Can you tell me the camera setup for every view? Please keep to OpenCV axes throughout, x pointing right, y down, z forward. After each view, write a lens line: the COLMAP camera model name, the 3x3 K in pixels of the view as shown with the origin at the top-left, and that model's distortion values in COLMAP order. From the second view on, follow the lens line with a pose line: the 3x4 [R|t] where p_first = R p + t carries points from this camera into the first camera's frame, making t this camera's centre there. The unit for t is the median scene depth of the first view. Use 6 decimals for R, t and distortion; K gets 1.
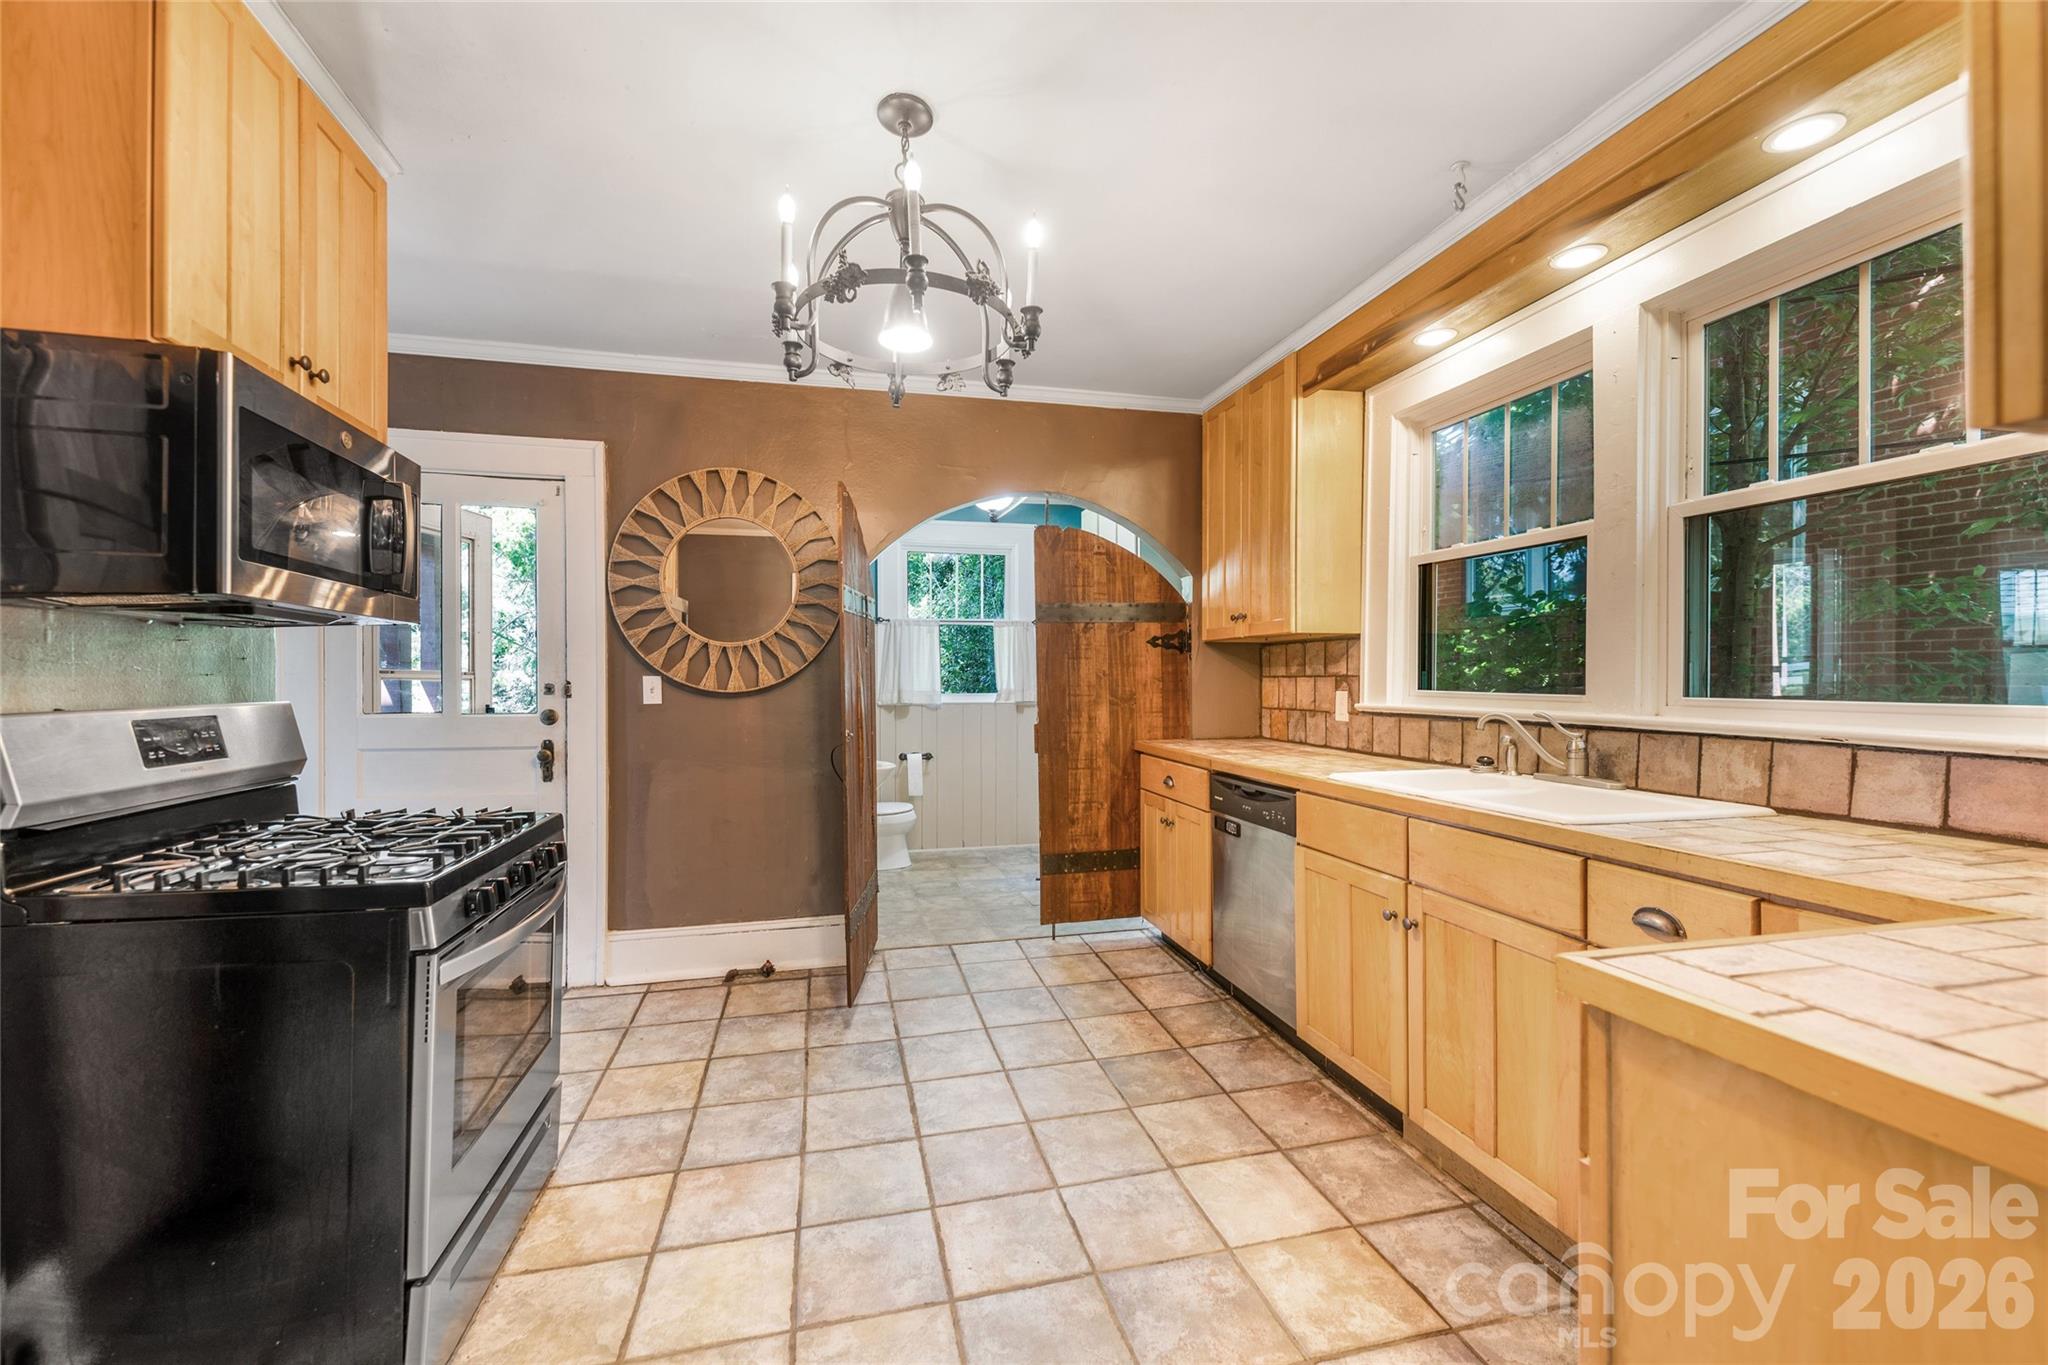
lens RADIAL K [[827.2, 0, 1026.4], [0, 827.2, 681.4], [0, 0, 1]] dist [-0.000993, -0.003049]
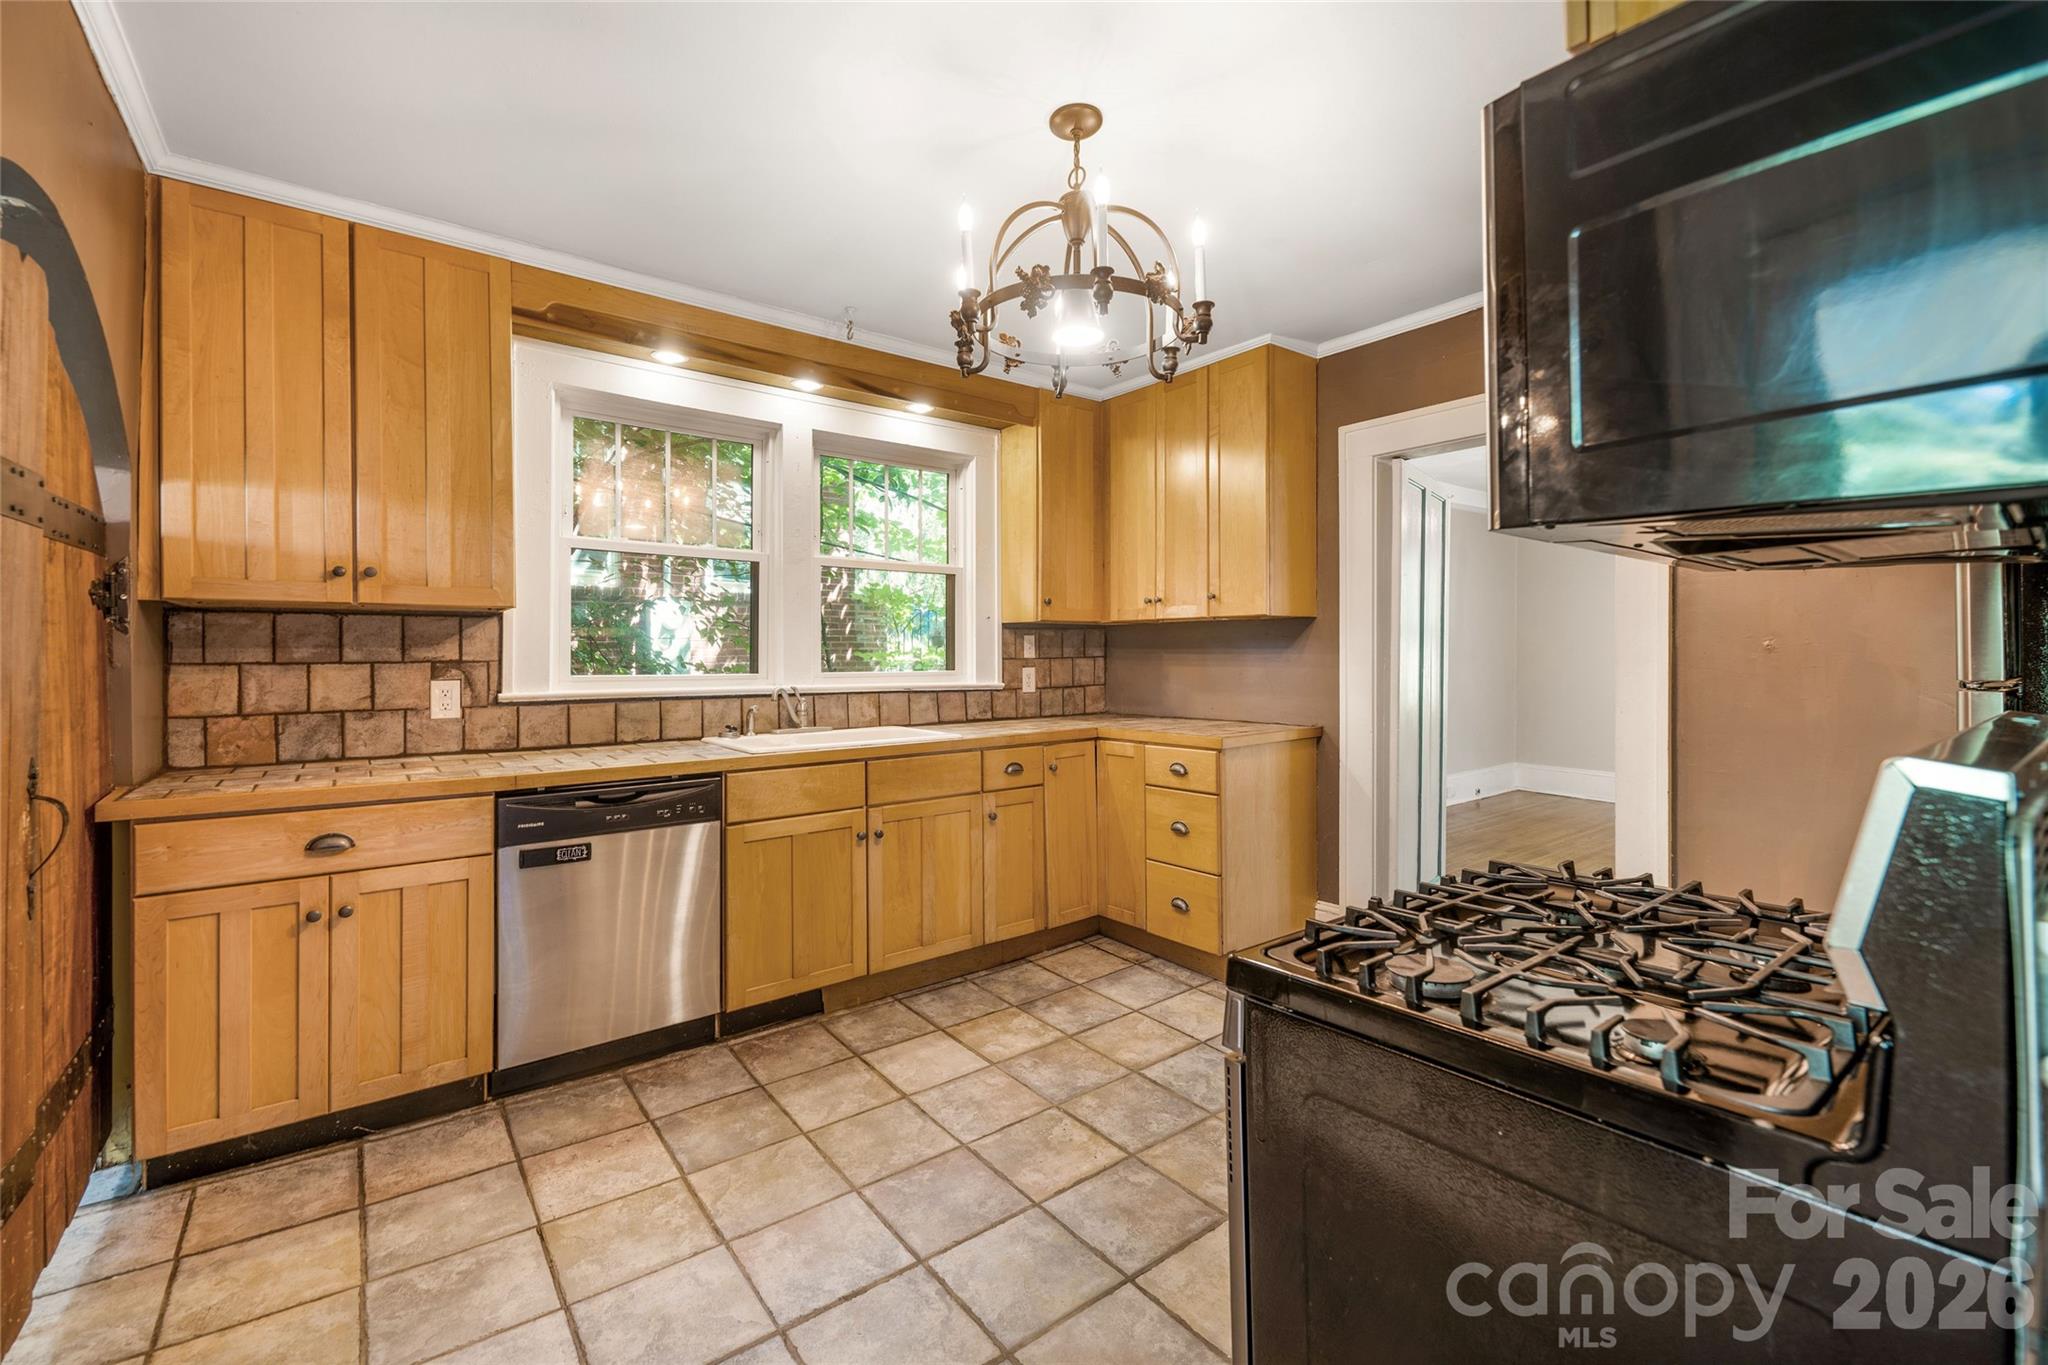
lens RADIAL K [[864.4, 0, 1036.4], [0, 864.4, 645.2], [0, 0, 1]] dist [0.001742, -0.000117]
pose [[-0.410367, 0.007212, 0.911892, -0.664304], [0.006286, 0.999967, -0.005080, -0.015714], [-0.911899, 0.003647, -0.410399, 0.891325]]
